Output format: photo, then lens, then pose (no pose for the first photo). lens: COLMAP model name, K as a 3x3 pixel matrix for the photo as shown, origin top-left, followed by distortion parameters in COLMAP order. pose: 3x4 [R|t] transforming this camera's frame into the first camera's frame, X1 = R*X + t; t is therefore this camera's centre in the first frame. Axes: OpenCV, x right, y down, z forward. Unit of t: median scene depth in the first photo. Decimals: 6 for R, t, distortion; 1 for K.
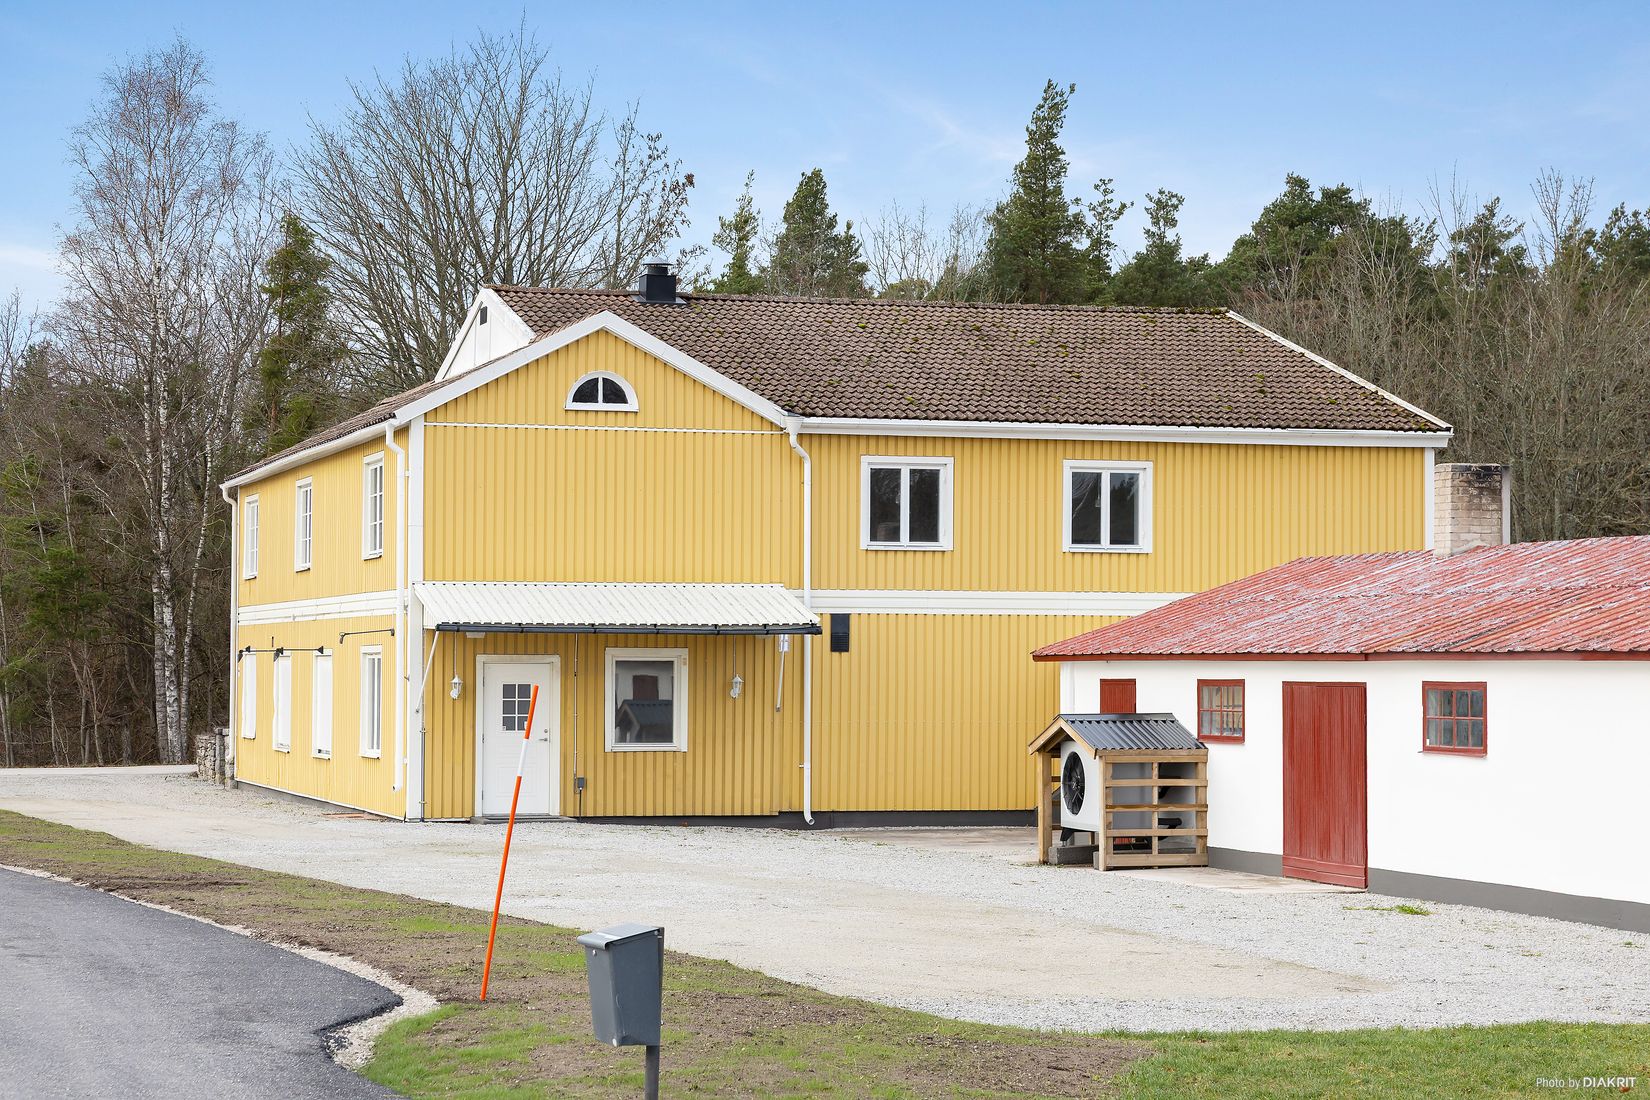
lens RADIAL K [[3393.1, 0, 723.4], [0, 3393.1, 694.8], [0, 0, 1]] dist [0.010130, 0.281918]
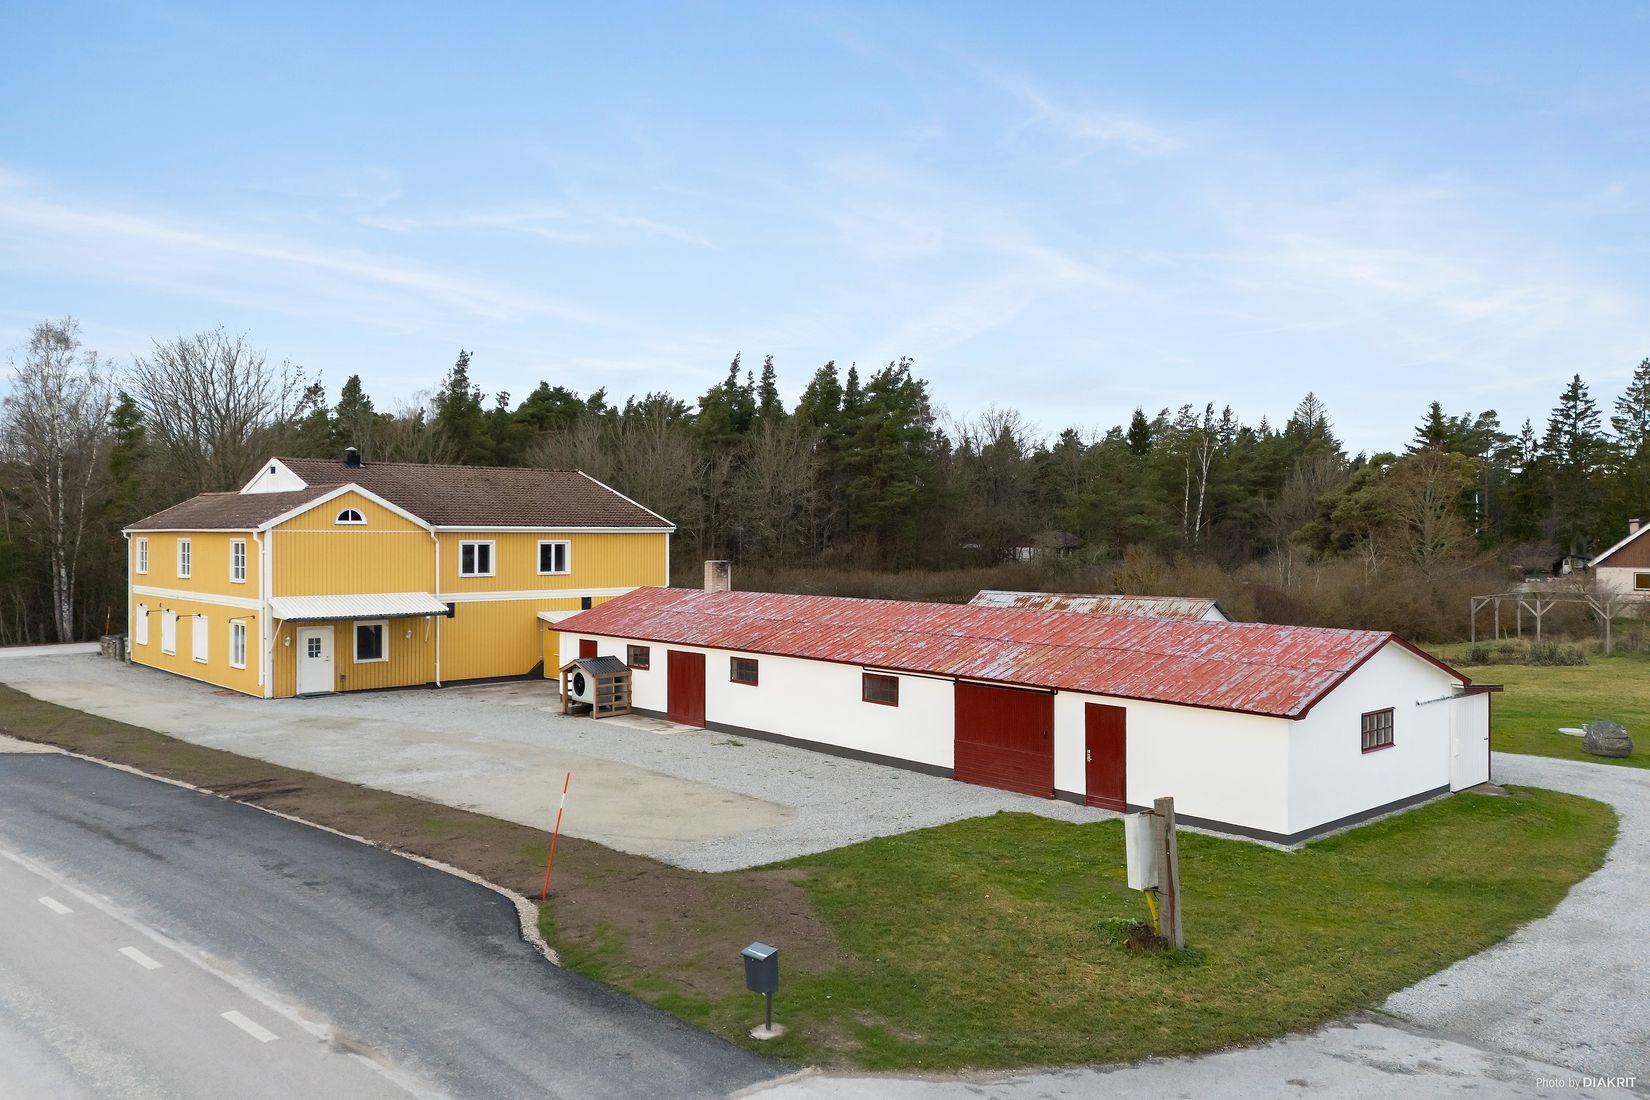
lens RADIAL K [[1249.6, 0, 899.0], [0, 1249.6, 550.1], [0, 0, 1]] dist [0.048890, -0.036518]
pose [[0.882943, -0.003210, 0.469469, -0.112354], [-0.000679, 0.999967, 0.008114, -0.071970], [-0.469480, -0.007483, 0.882911, 0.013290]]
